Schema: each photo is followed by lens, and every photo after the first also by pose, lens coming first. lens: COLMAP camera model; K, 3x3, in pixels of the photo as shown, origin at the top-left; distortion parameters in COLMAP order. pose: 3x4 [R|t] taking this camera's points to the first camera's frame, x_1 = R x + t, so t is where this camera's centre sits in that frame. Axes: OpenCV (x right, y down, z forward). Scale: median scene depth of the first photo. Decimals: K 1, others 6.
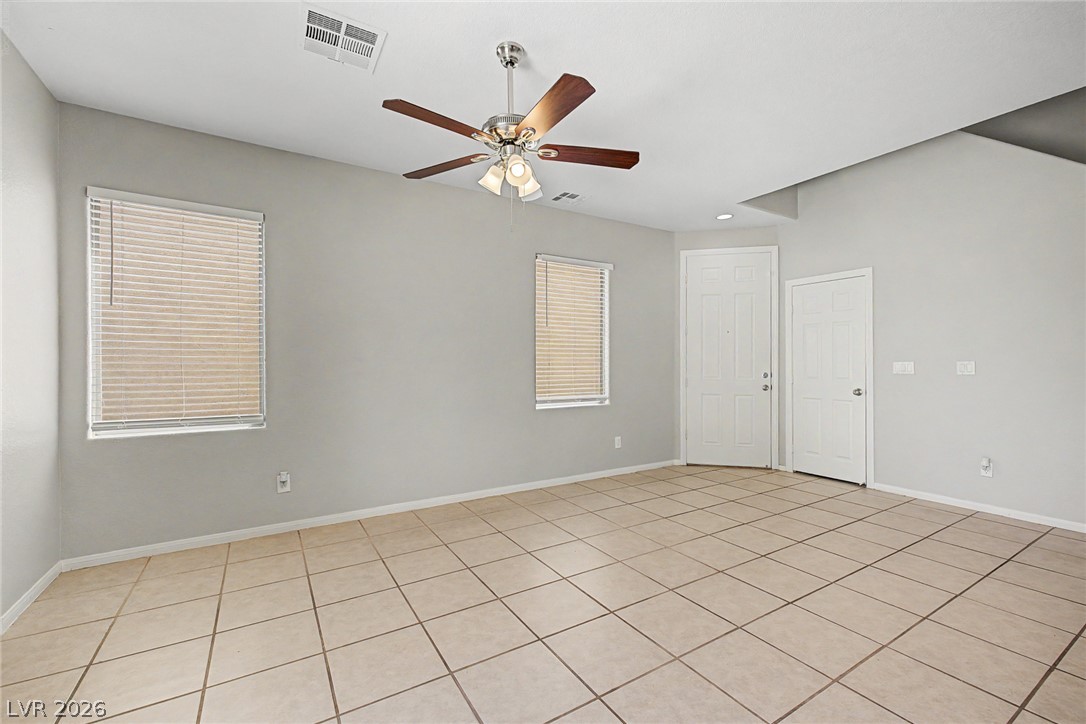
lens RADIAL K [[455.6, 0, 541.7], [0, 455.6, 357.4], [0, 0, 1]] dist [0.000831, 0.000053]
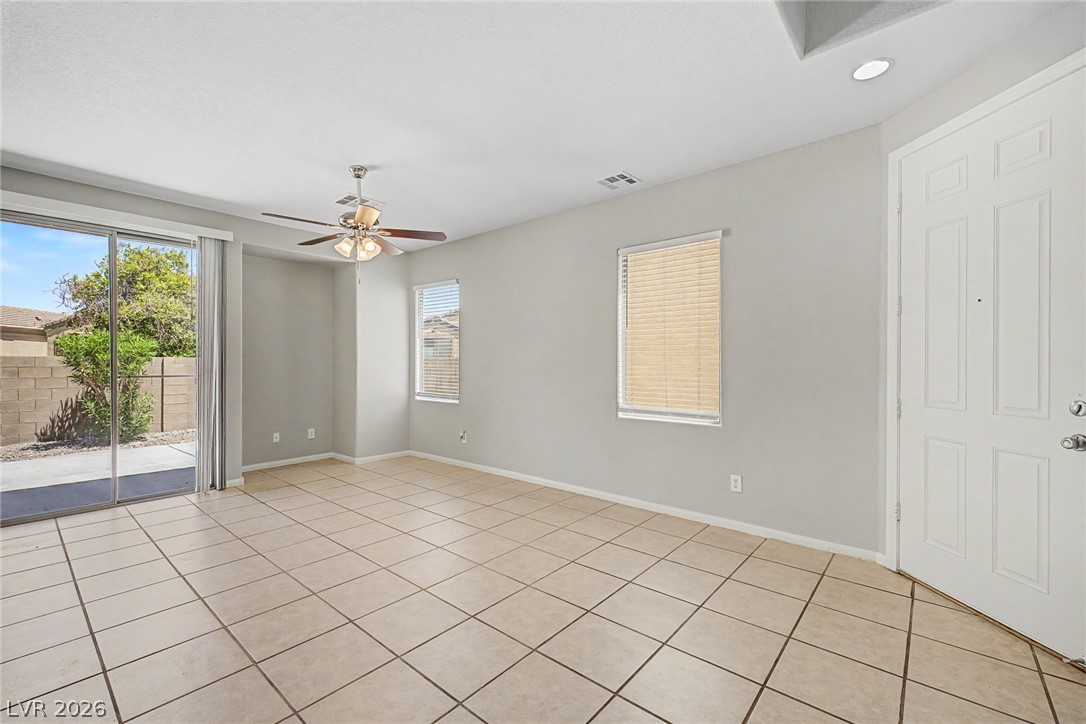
lens RADIAL K [[457.2, 0, 543.0], [0, 457.2, 362.0], [0, 0, 1]] dist [0.002446, 0.000365]
pose [[0.309339, 0.002120, -0.950950, 0.919581], [0.008866, 0.999948, 0.005114, -0.005478], [0.950911, -0.010013, 0.309304, 0.630757]]
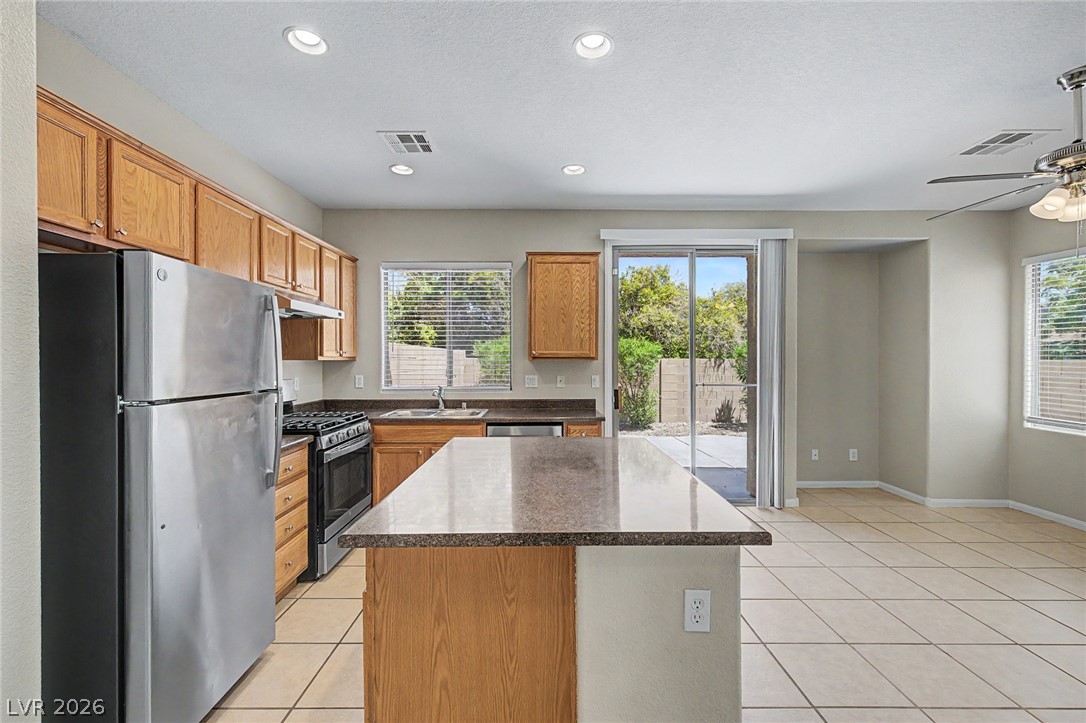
lens RADIAL K [[457.2, 0, 543.0], [0, 457.2, 361.5], [0, 0, 1]] dist [0.002446, 0.000365]
pose [[-0.521274, 0.007268, -0.853358, 0.778123], [0.007610, 0.999964, 0.003868, -0.037070], [0.853355, -0.004478, -0.521311, 0.306854]]
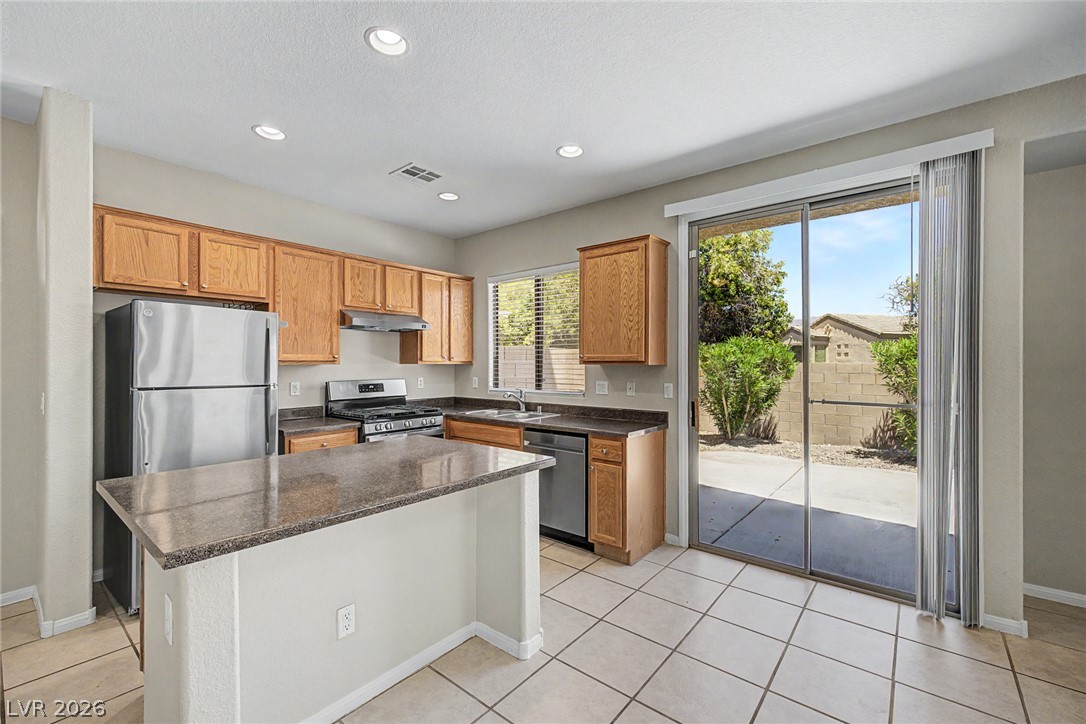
lens RADIAL K [[457.2, 0, 543.0], [0, 457.2, 362.0], [0, 0, 1]] dist [0.002446, 0.000365]
pose [[-0.945889, 0.001424, -0.324486, 0.315127], [0.004849, 0.999941, -0.009747, -0.032729], [0.324453, -0.010794, -0.945840, 0.612125]]
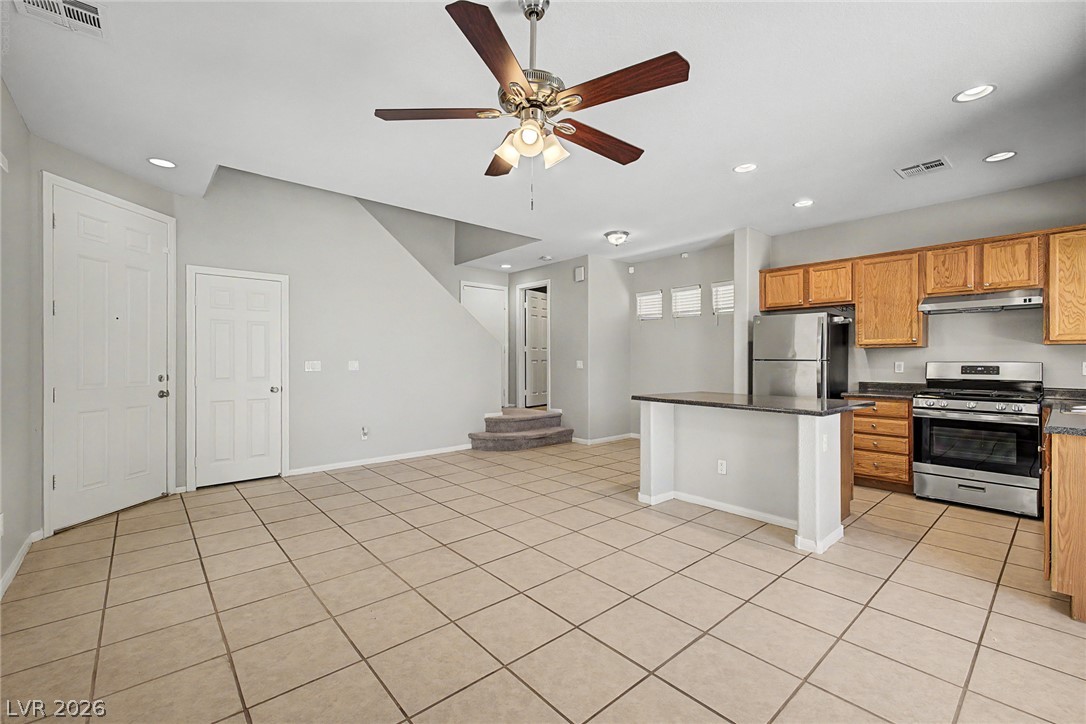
lens RADIAL K [[457.2, 0, 543.0], [0, 457.2, 362.0], [0, 0, 1]] dist [0.002446, 0.000365]
pose [[-0.167095, -0.000842, 0.985940, -0.519251], [-0.009452, 0.999955, -0.000748, 0.007155], [-0.985895, -0.009444, -0.167096, 0.637824]]
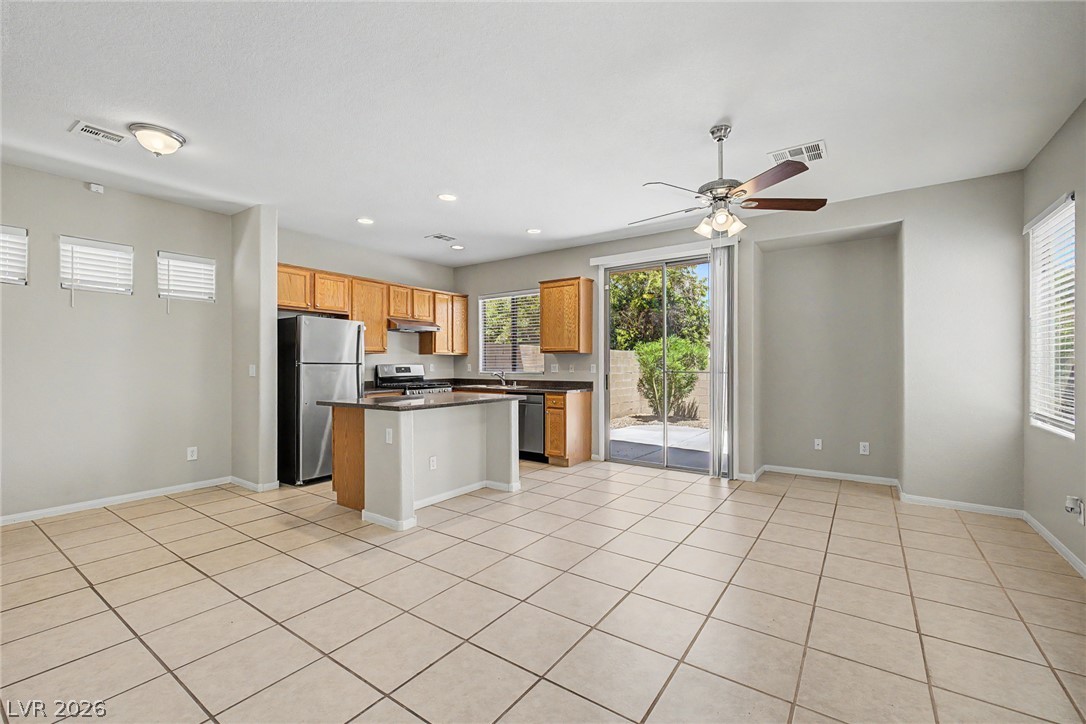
lens RADIAL K [[457.2, 0, 543.0], [0, 457.2, 362.0], [0, 0, 1]] dist [0.002446, 0.000365]
pose [[-0.919745, 0.002117, -0.392510, 0.525526], [0.006821, 0.999921, -0.010590, 0.007975], [0.392456, -0.012417, -0.919687, 1.144000]]
